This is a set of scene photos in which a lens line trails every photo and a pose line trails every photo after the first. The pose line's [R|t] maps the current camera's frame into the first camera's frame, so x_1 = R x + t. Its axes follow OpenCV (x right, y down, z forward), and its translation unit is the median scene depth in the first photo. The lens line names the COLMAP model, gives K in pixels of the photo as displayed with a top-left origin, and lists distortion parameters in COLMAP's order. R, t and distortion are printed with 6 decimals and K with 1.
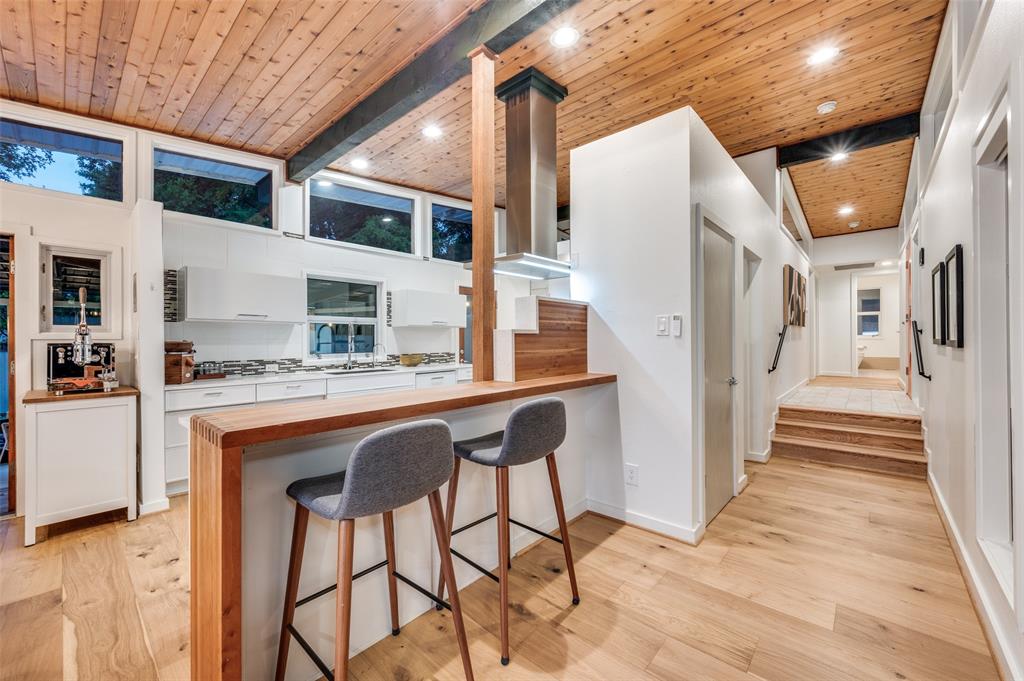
lens RADIAL K [[403.3, 0, 514.7], [0, 403.3, 342.9], [0, 0, 1]] dist [0.004369, 0.000125]
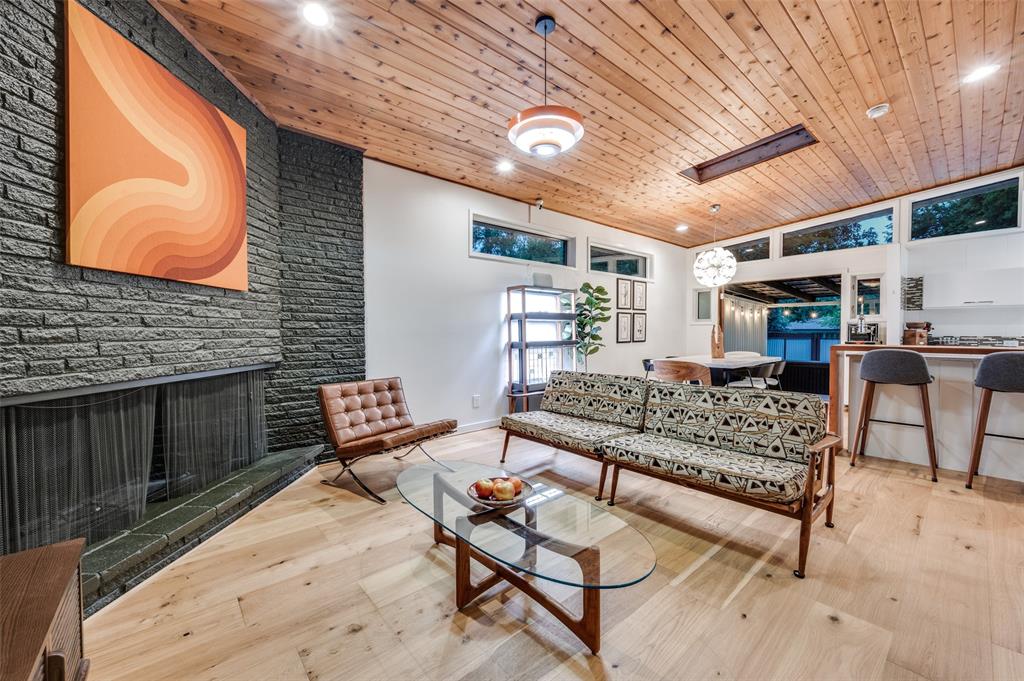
lens RADIAL K [[403.3, 0, 518.0], [0, 403.3, 342.2], [0, 0, 1]] dist [0.004369, 0.000125]
pose [[-0.139756, 0.033826, -0.989608, 1.032399], [-0.001224, 0.999410, 0.034333, 0.023662], [0.990185, 0.006009, -0.139632, -0.361705]]
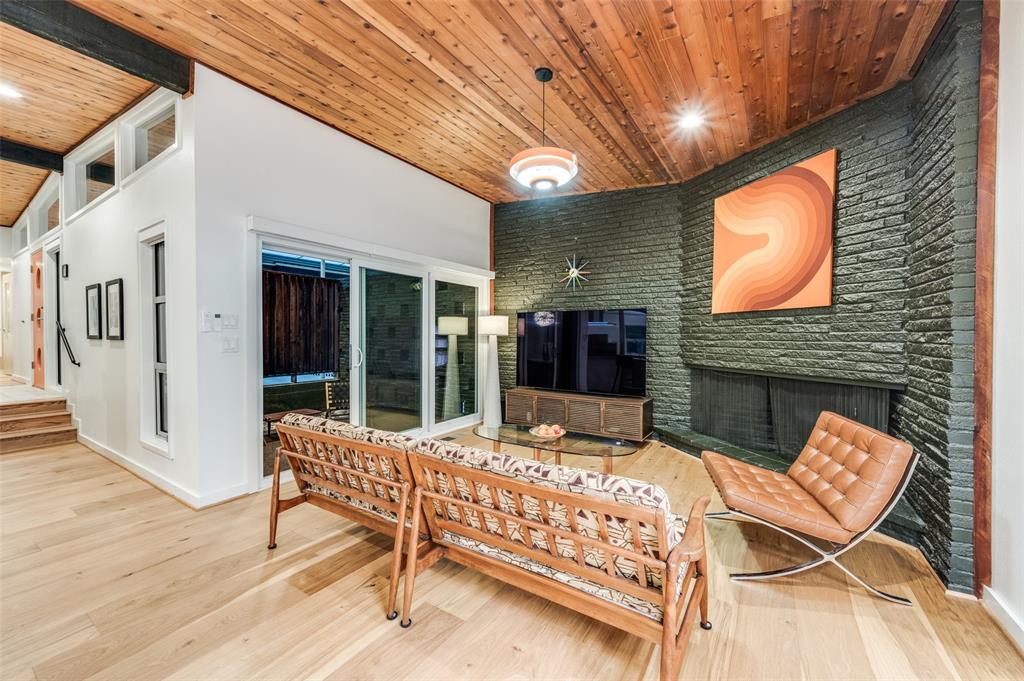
lens RADIAL K [[403.3, 0, 506.7], [0, 403.3, 340.6], [0, 0, 1]] dist [0.004369, 0.000125]
pose [[-0.136528, -0.004166, 0.990627, -0.494407], [0.009324, 0.999941, 0.005490, 0.011513], [-0.990592, 0.009986, -0.136481, -0.223819]]
